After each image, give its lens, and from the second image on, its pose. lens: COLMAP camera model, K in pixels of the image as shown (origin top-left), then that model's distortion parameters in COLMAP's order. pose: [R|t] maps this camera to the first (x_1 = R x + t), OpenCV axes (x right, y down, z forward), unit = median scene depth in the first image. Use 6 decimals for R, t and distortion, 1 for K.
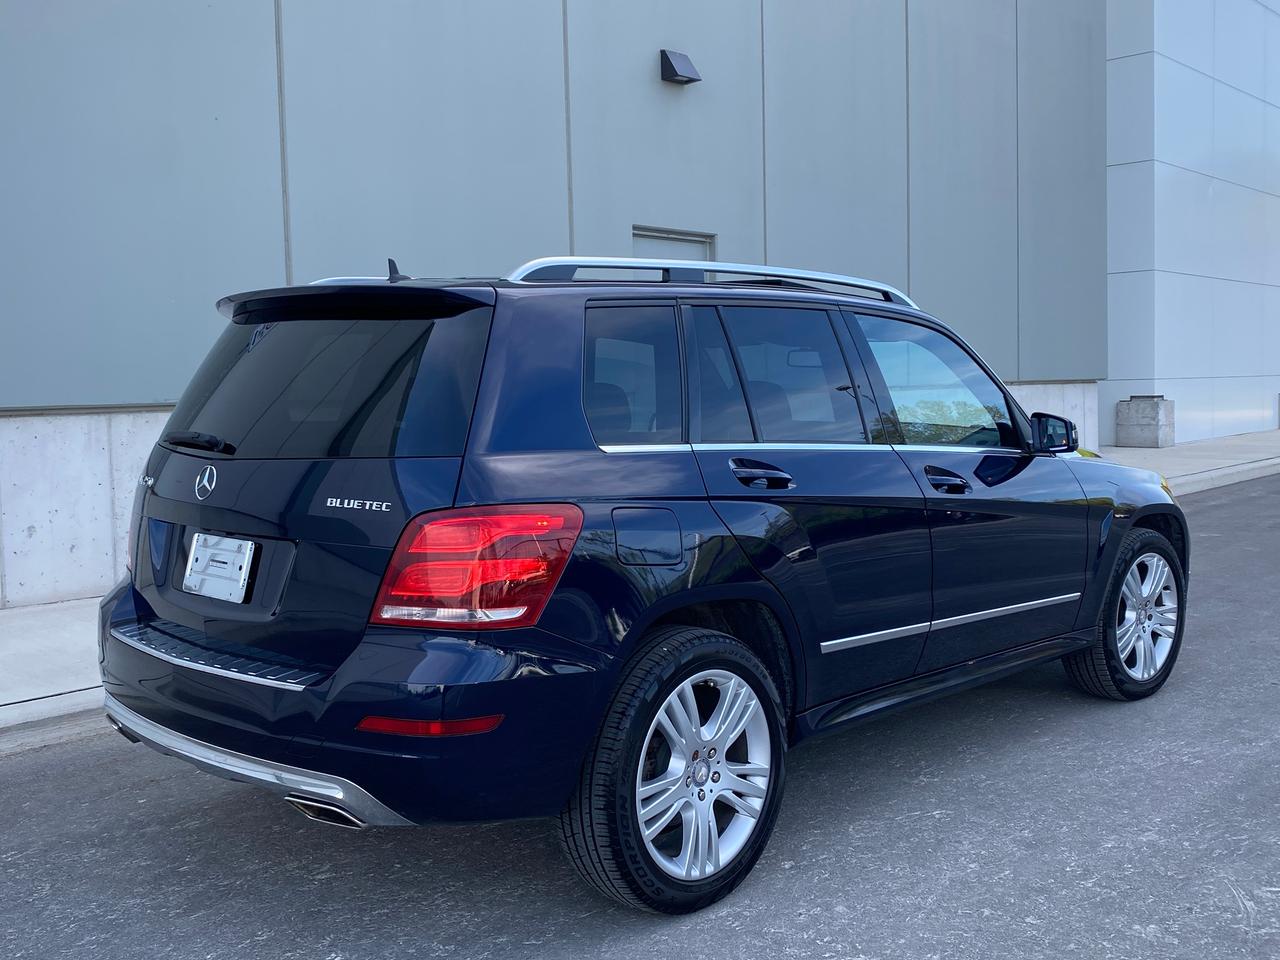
lens RADIAL K [[1290.0, 0, 644.0], [0, 1290.0, 478.3], [0, 0, 1]] dist [0.011205, 0.000000]
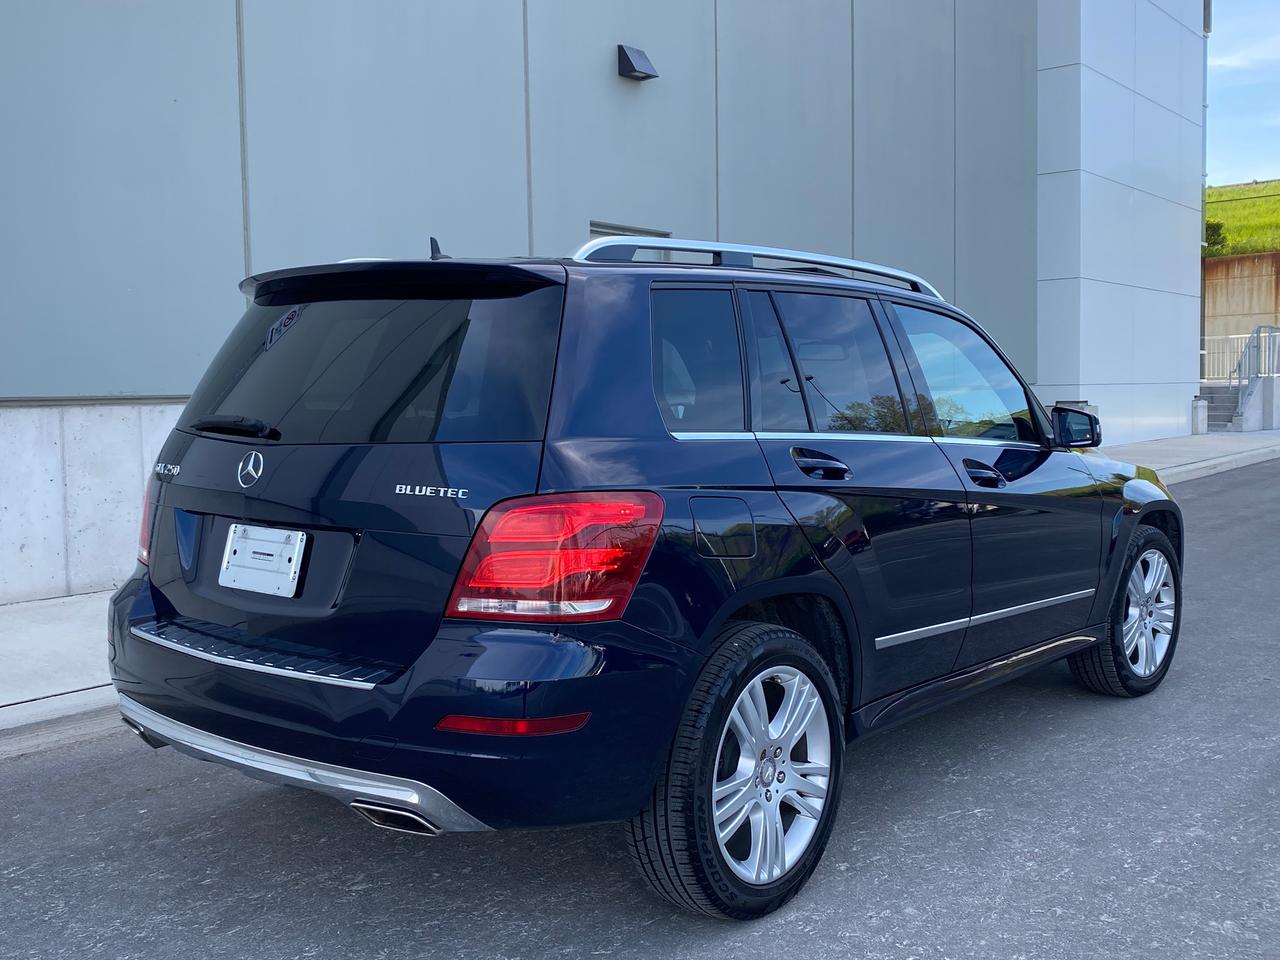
lens RADIAL K [[1290.0, 0, 636.6], [0, 1290.0, 478.5], [0, 0, 1]] dist [0.011205, 0.000000]
pose [[0.997671, 0.002886, 0.068143, -0.115488], [-0.002611, 0.999988, -0.004122, 0.012201], [-0.068154, 0.003934, 0.997667, 0.041435]]
